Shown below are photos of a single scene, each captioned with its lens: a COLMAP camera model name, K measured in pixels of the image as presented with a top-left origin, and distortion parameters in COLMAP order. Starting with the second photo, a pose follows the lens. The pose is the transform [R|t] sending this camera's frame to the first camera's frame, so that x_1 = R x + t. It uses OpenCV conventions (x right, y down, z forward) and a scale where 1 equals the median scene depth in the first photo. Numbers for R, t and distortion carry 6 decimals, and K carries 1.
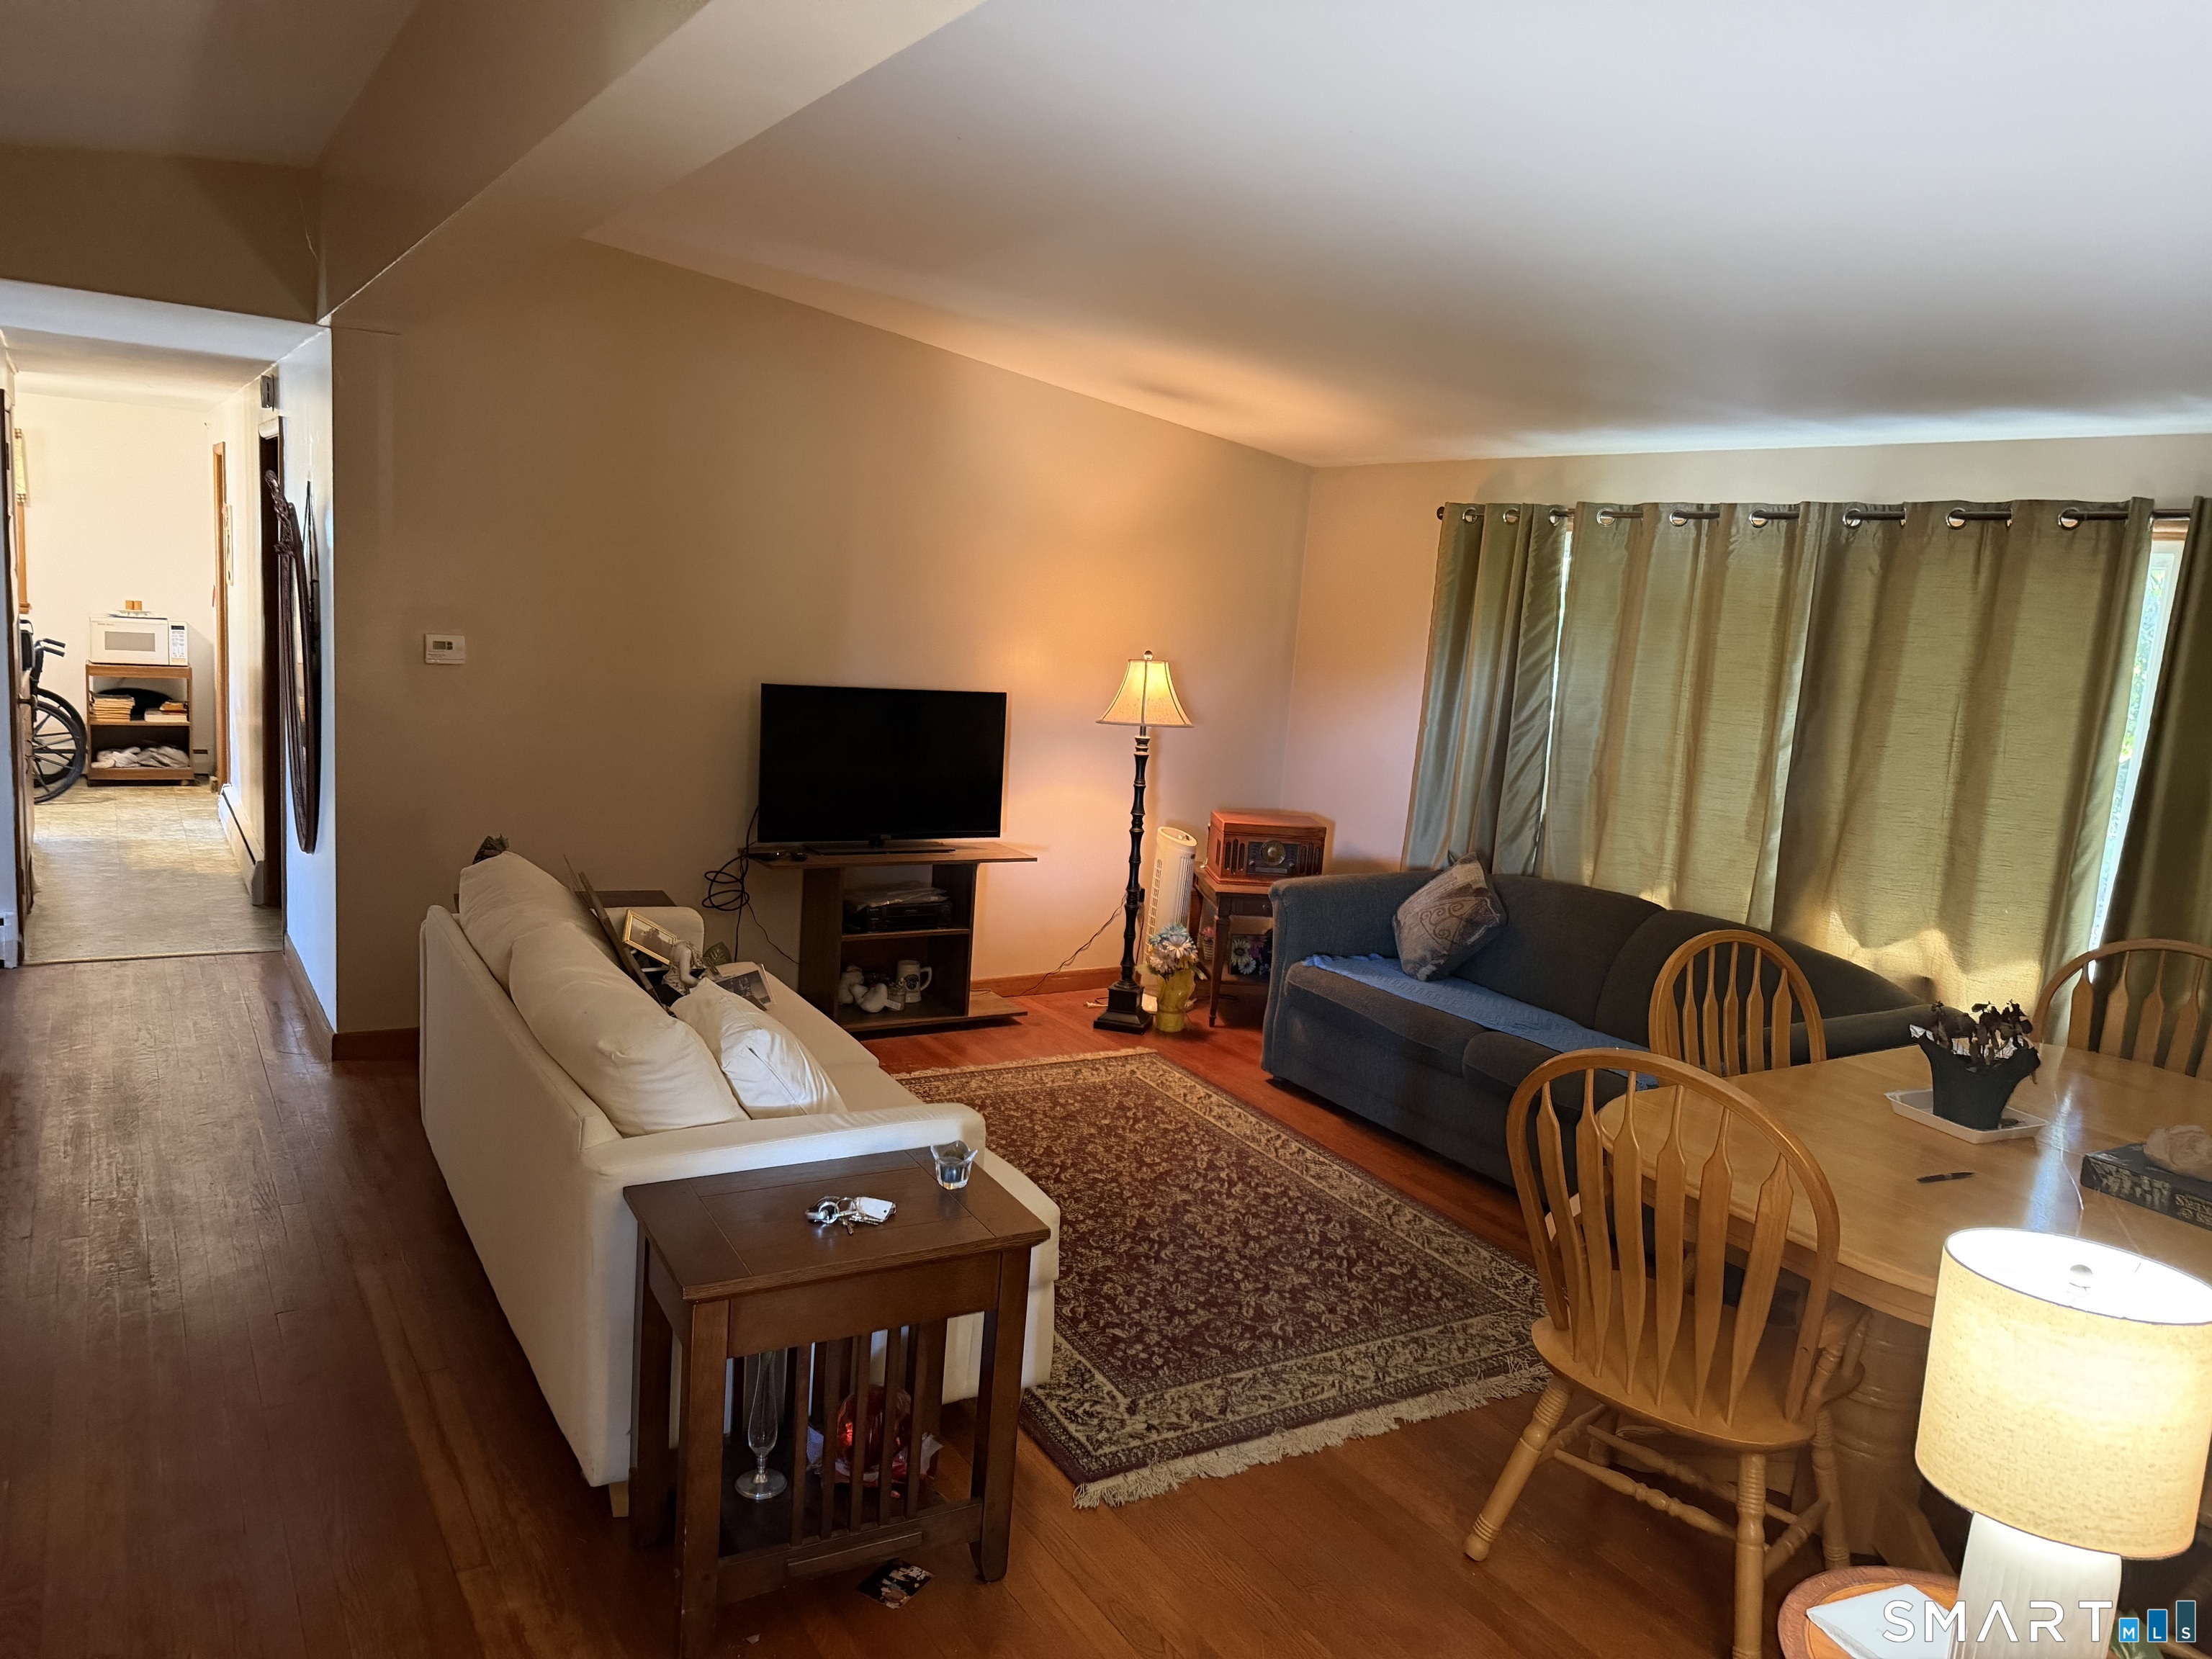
lens RADIAL K [[1546.2, 0, 1102.3], [0, 1546.2, 834.7], [0, 0, 1]] dist [0.064003, -0.115786]
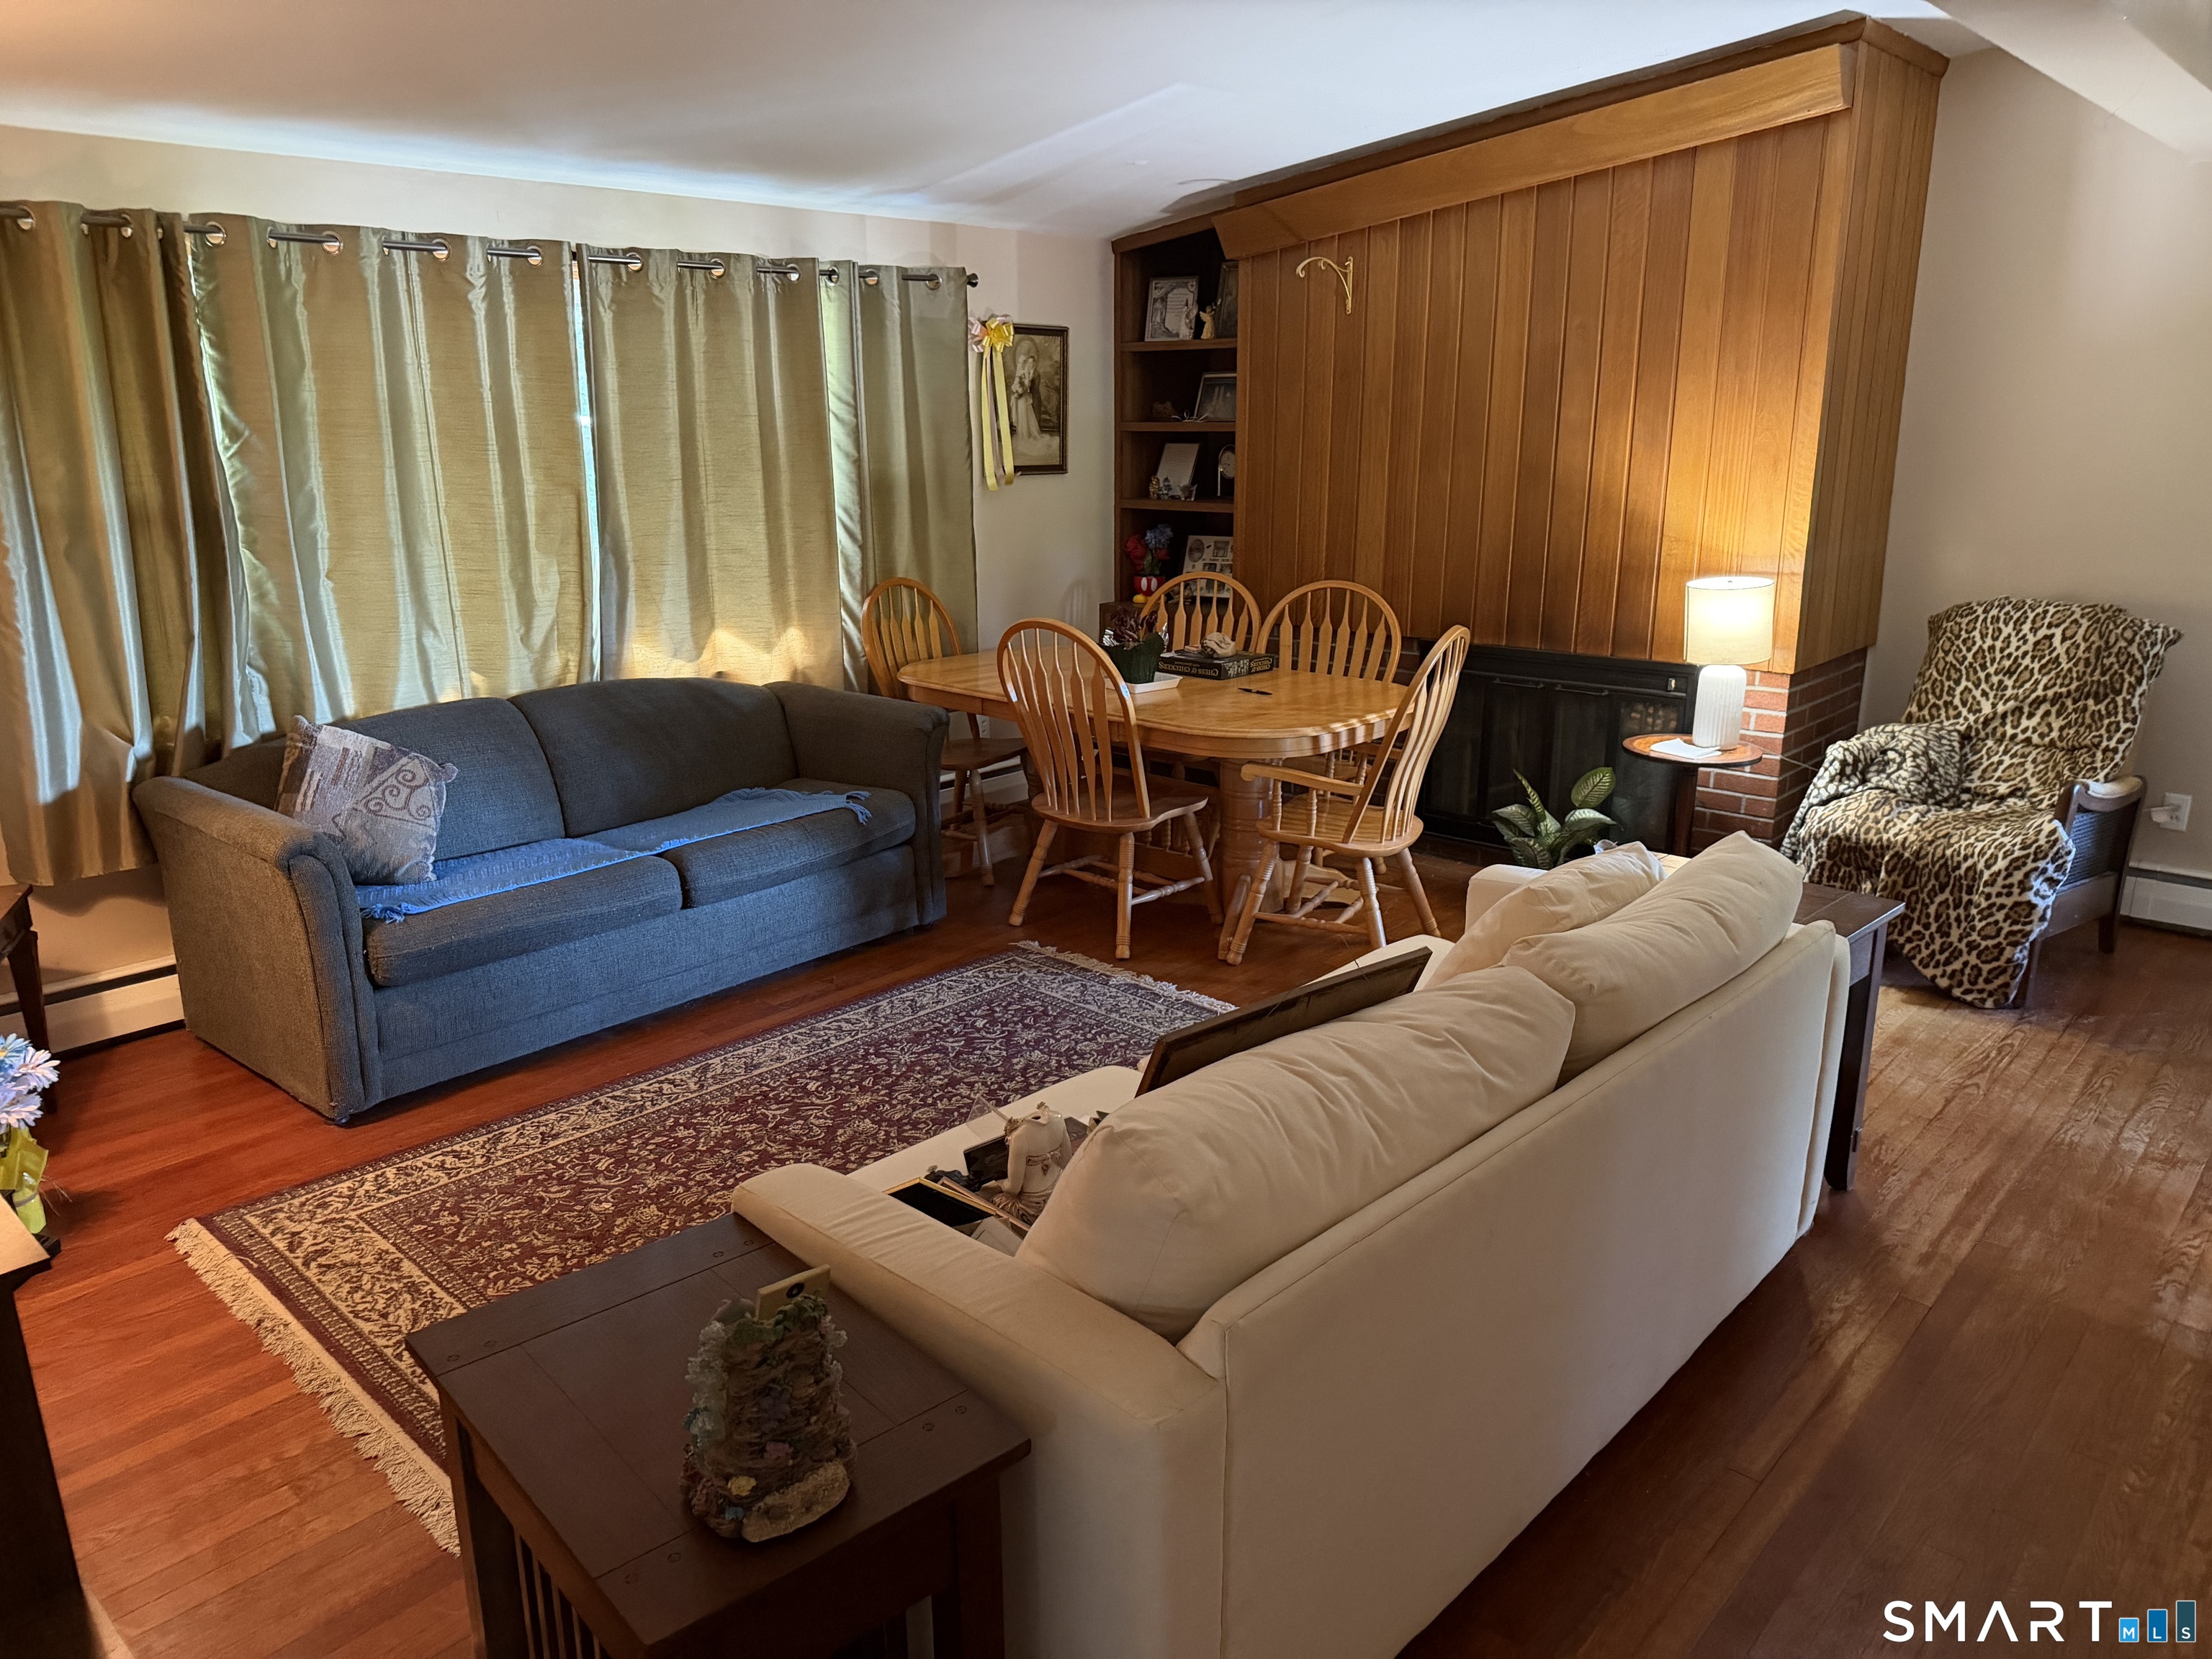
lens RADIAL K [[1546.2, 0, 1102.3], [0, 1546.2, 834.7], [0, 0, 1]] dist [0.064003, -0.115786]
pose [[-0.269535, -0.331754, 0.904041, -0.615451], [0.140481, 0.915196, 0.377731, -0.184174], [-0.952689, 0.228812, -0.200072, 0.913652]]
